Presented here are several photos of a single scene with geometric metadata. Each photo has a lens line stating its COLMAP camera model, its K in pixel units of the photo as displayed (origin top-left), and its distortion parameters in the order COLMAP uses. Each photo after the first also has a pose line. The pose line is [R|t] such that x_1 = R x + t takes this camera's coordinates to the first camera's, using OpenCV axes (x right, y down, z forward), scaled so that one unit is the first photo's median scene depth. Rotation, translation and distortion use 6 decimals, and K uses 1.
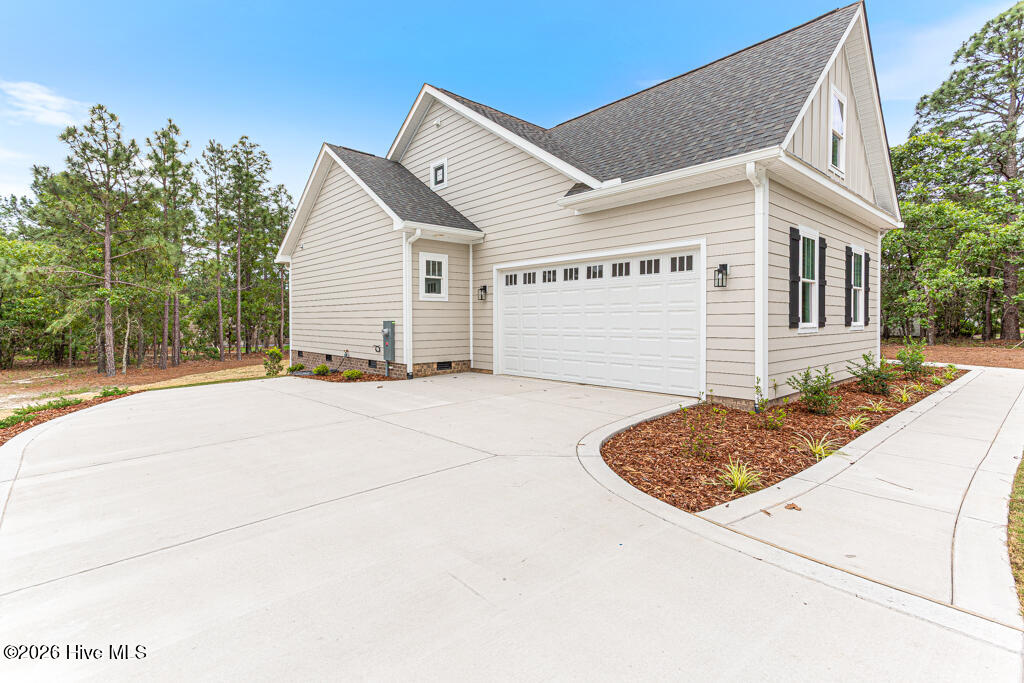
lens RADIAL K [[496.4, 0, 507.6], [0, 496.4, 334.1], [0, 0, 1]] dist [0.042724, 0.002289]
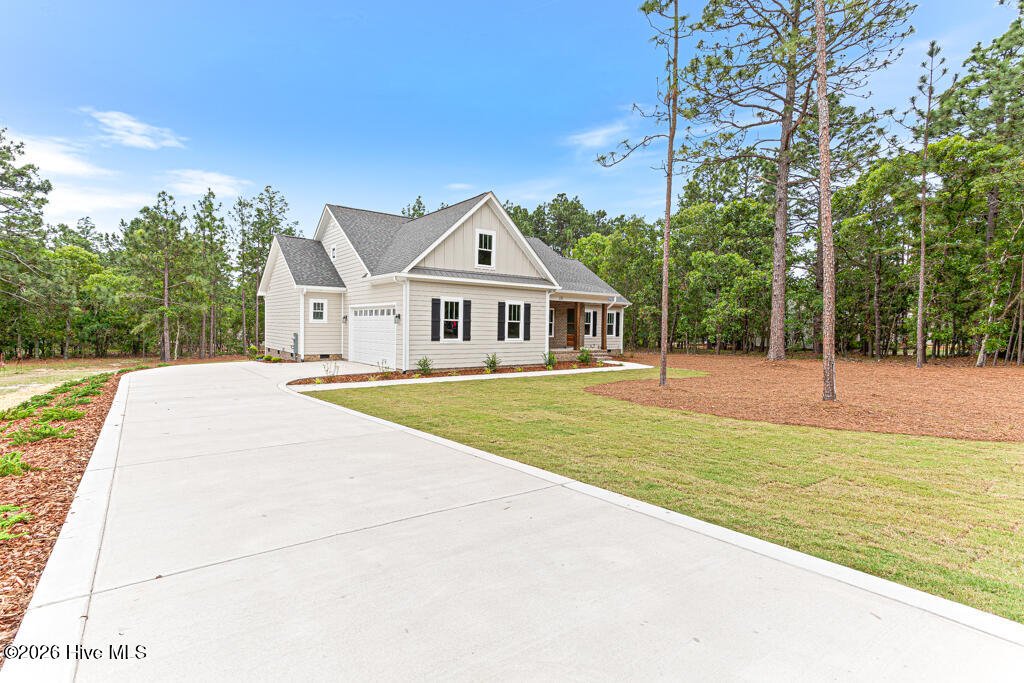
lens RADIAL K [[496.4, 0, 516.9], [0, 496.4, 341.0], [0, 0, 1]] dist [0.042724, 0.002289]
pose [[0.996712, 0.016593, -0.079310, 0.432484], [-0.015664, 0.999801, 0.012314, -0.018328], [0.079499, -0.011032, 0.996774, -0.488874]]
